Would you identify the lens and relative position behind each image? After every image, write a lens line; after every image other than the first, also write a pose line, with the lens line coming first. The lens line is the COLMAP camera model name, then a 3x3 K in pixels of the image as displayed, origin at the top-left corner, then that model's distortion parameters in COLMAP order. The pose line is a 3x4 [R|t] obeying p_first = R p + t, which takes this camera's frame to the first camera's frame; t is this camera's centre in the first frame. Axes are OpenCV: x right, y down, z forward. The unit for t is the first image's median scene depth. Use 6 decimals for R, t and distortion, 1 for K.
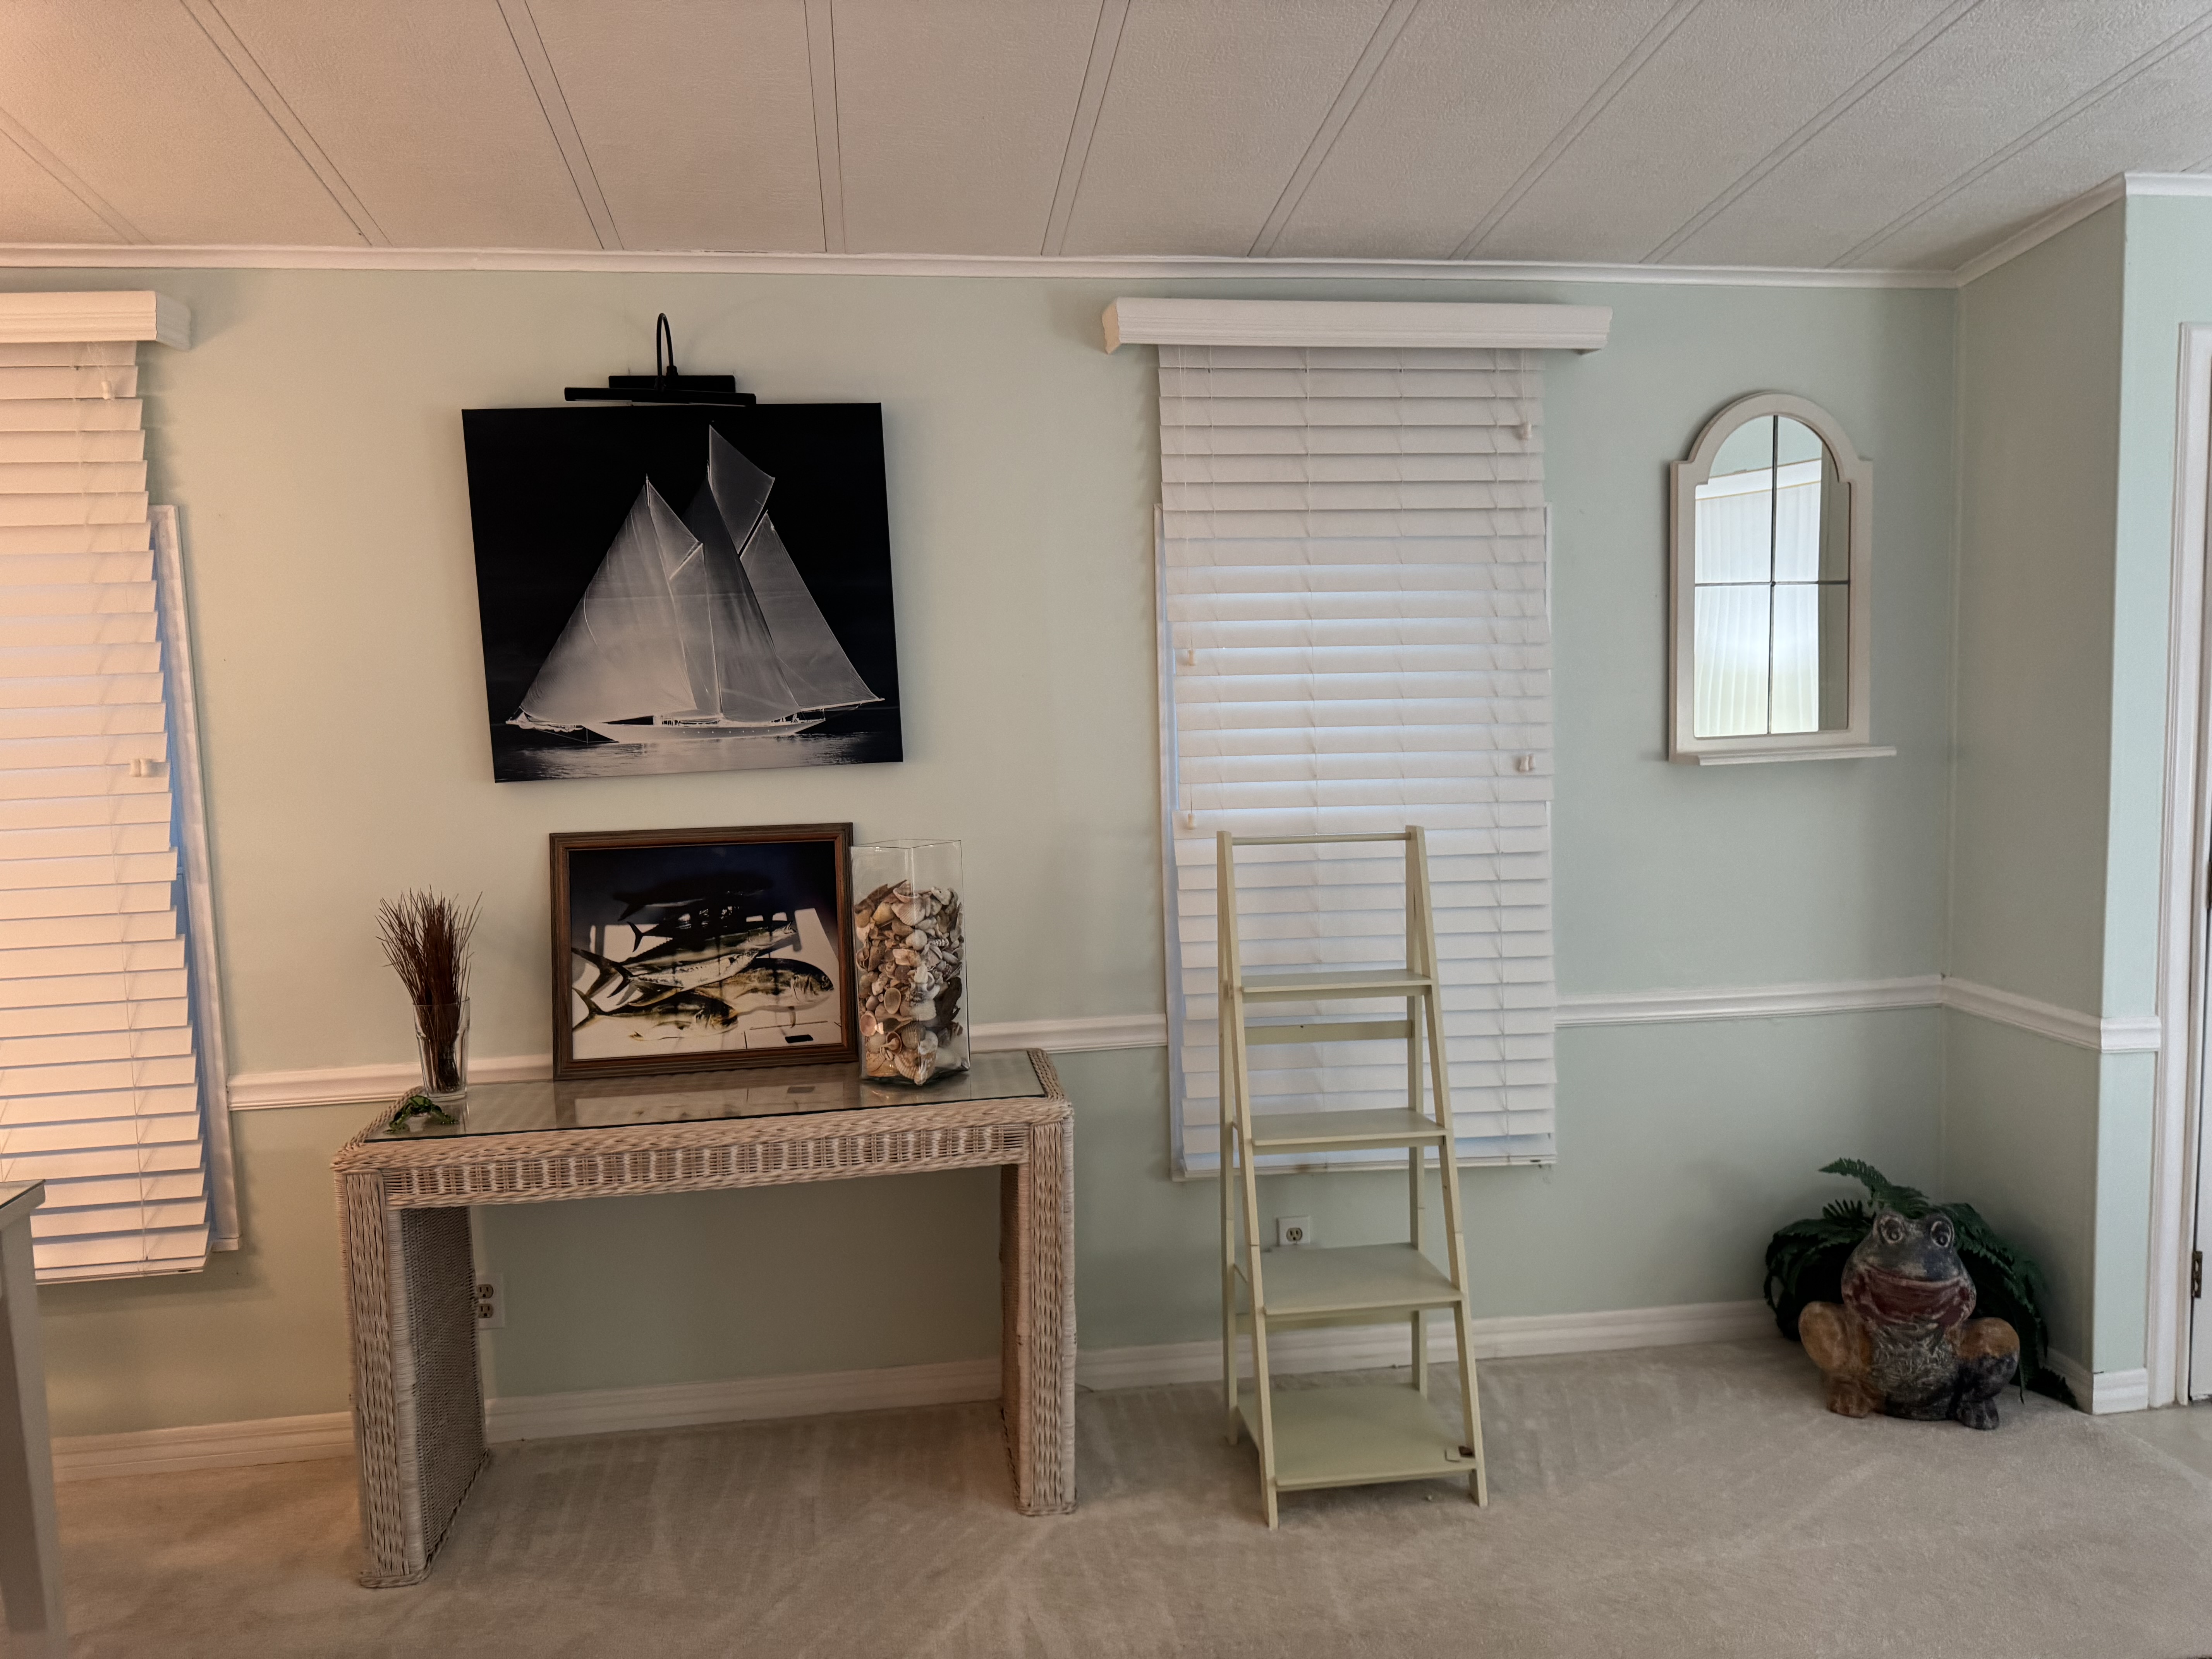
lens RADIAL K [[1546.8, 0, 1115.1], [0, 1546.8, 814.6], [0, 0, 1]] dist [0.054409, -0.057747]
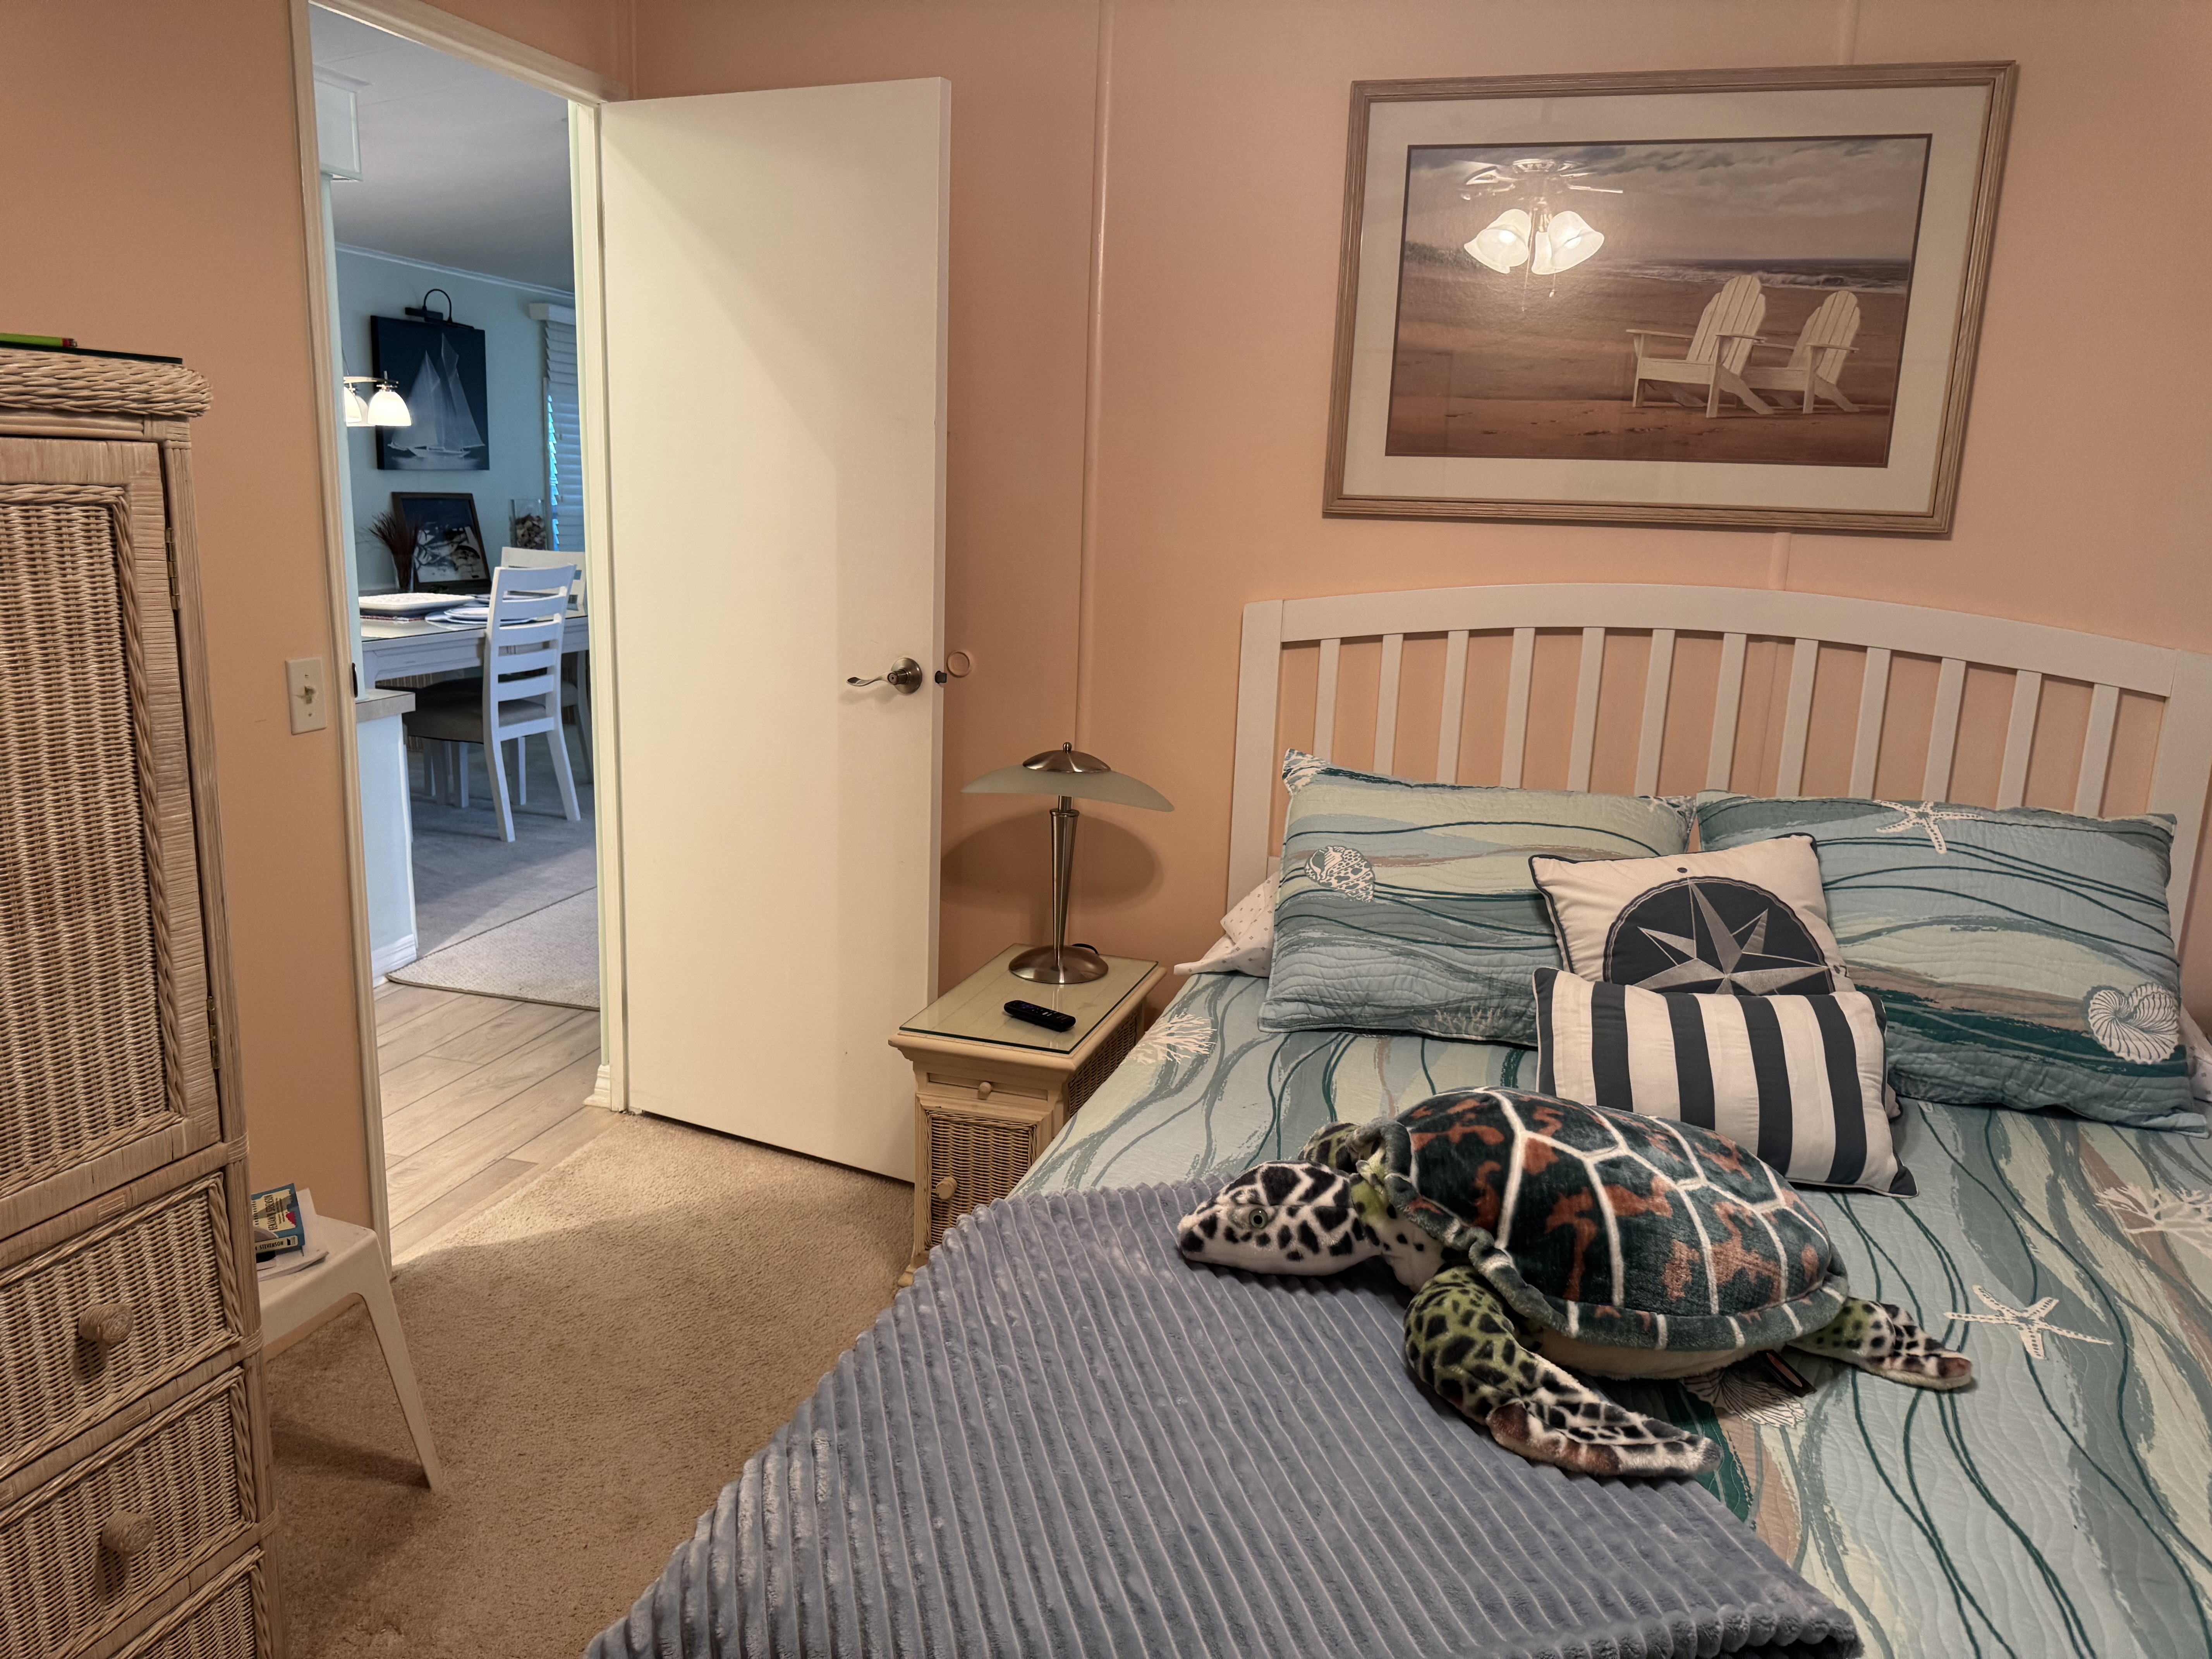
lens RADIAL K [[1546.8, 0, 1105.8], [0, 1546.8, 817.4], [0, 0, 1]] dist [0.054409, -0.057747]
pose [[0.434726, -0.146752, 0.888525, -2.223428], [0.031602, 0.988512, 0.147804, 0.198380], [-0.900008, -0.036175, 0.434369, -1.159074]]
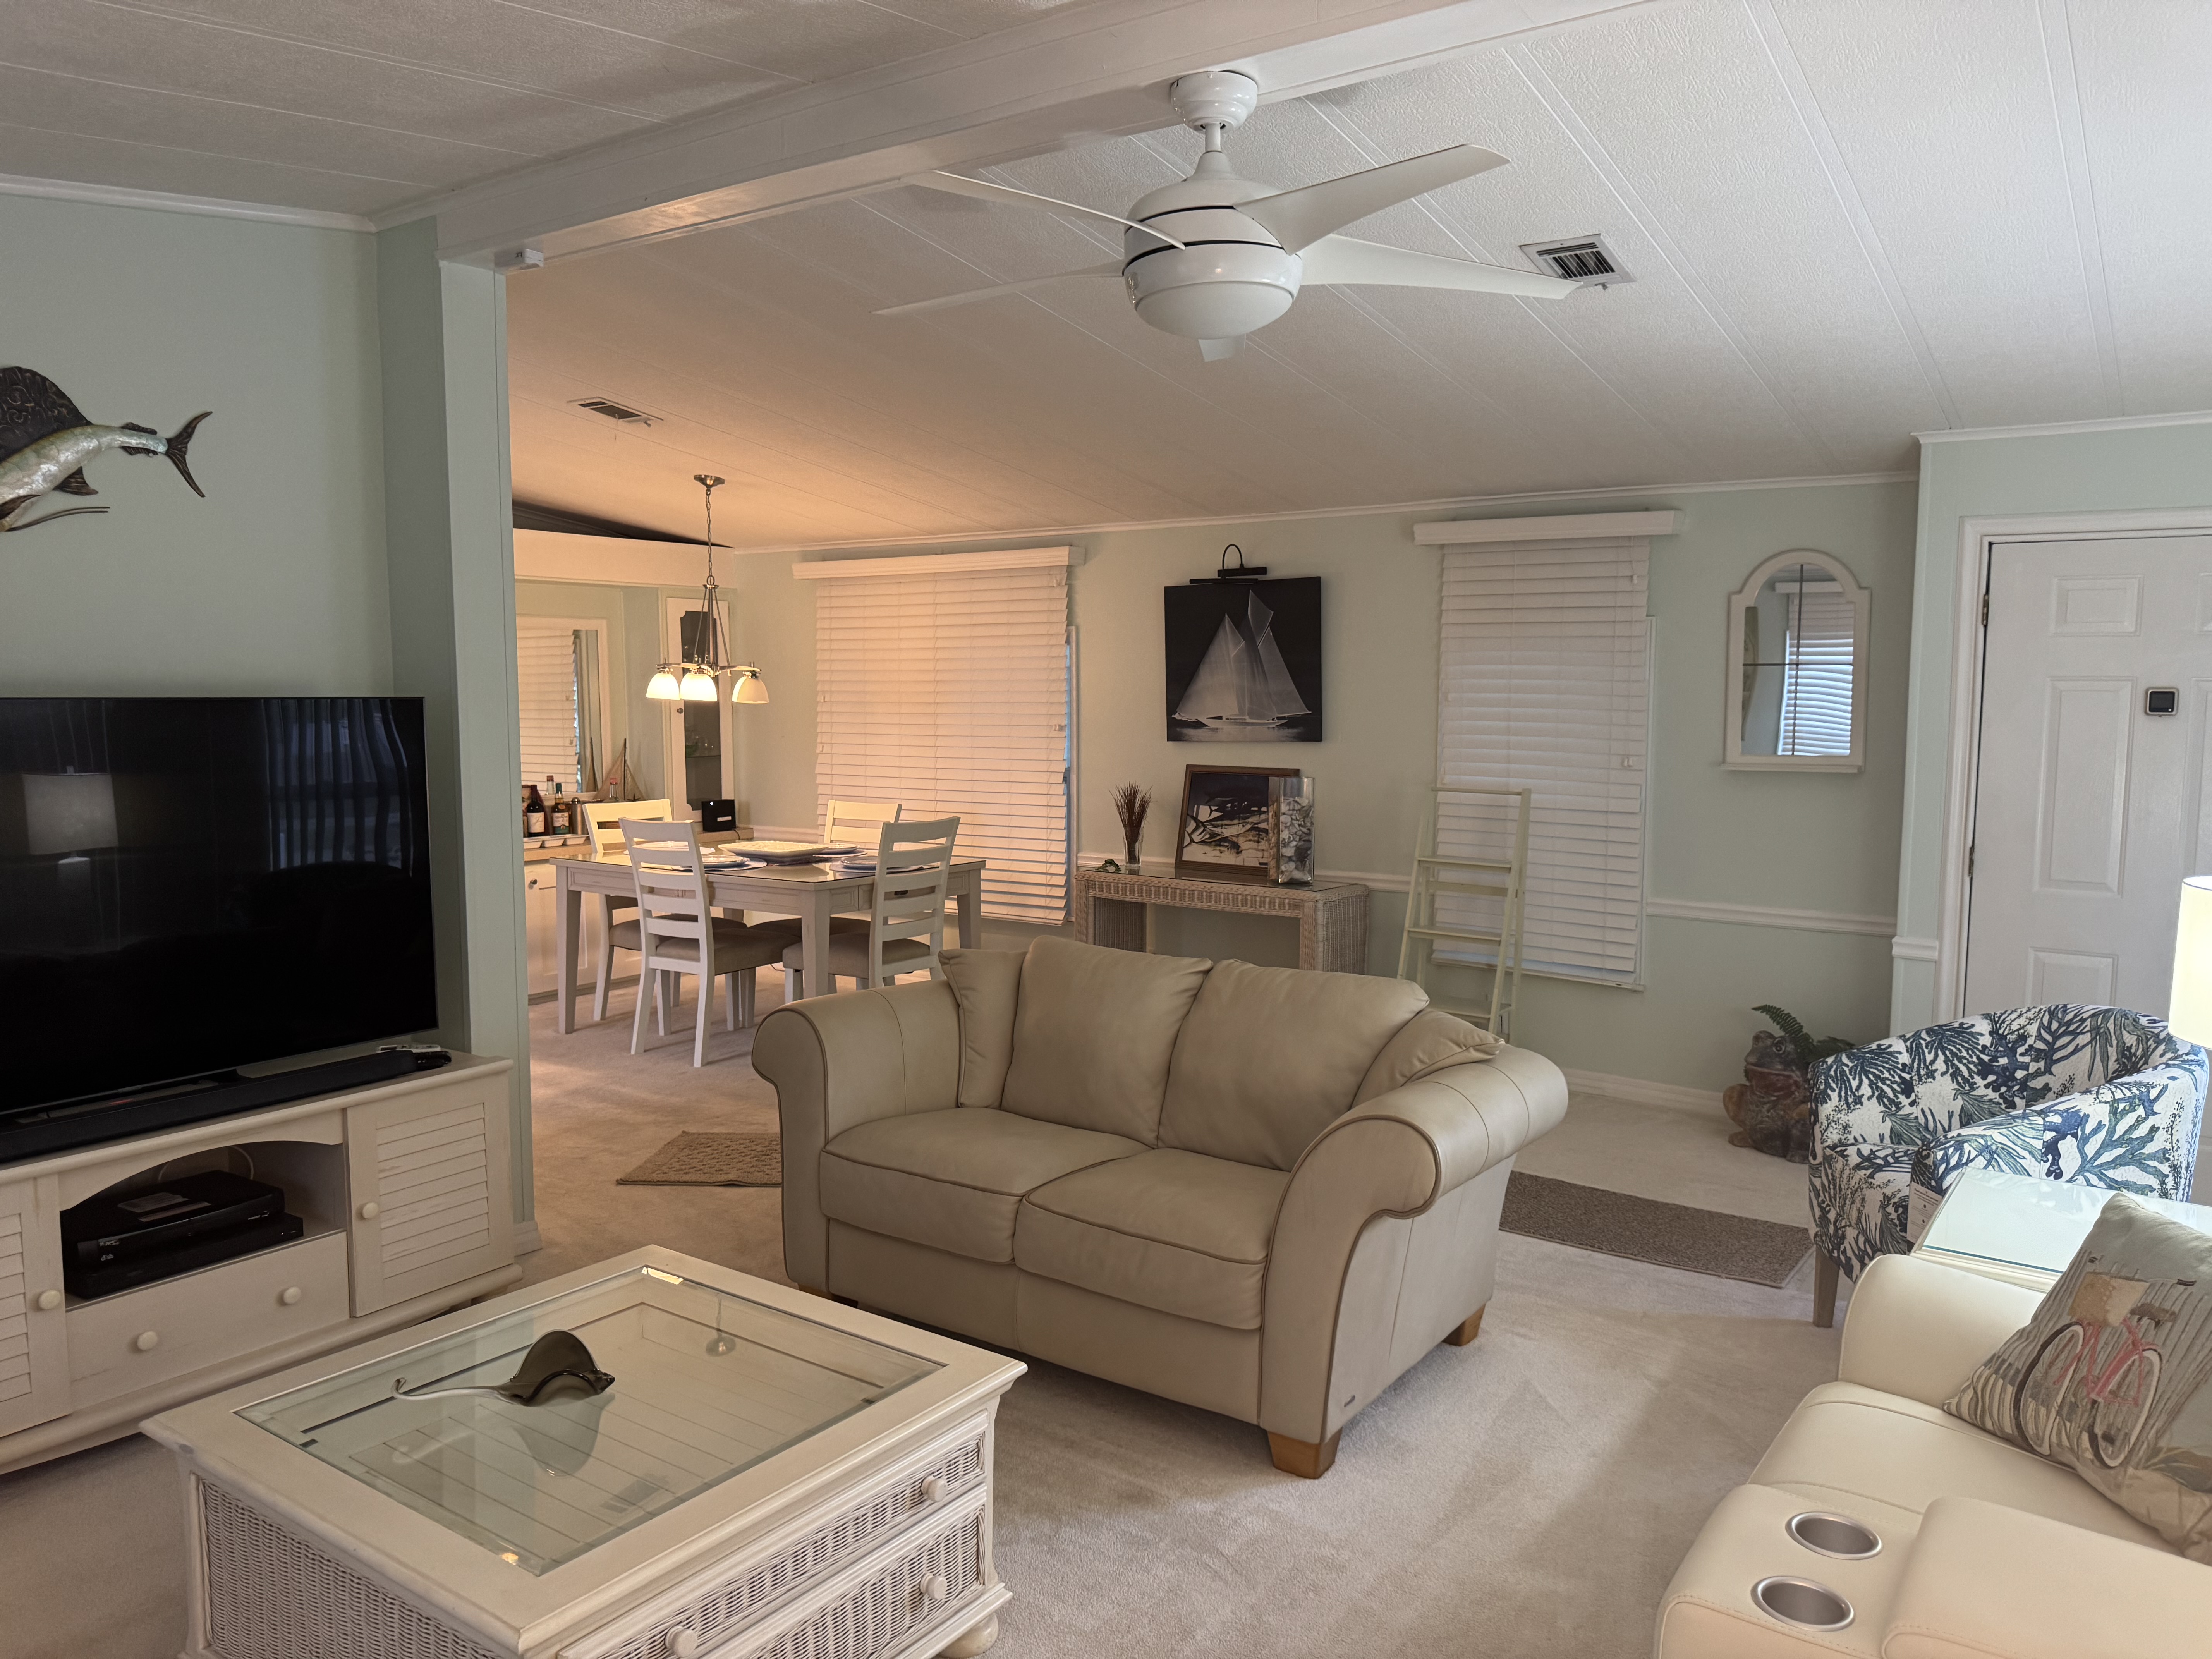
lens RADIAL K [[1546.8, 0, 1155.8], [0, 1546.8, 831.6], [0, 0, 1]] dist [0.054409, -0.057747]
pose [[0.743850, 0.091869, -0.662003, 1.181514], [-0.087601, 0.995364, 0.039699, 0.025178], [0.662581, 0.028462, 0.748449, -0.785742]]
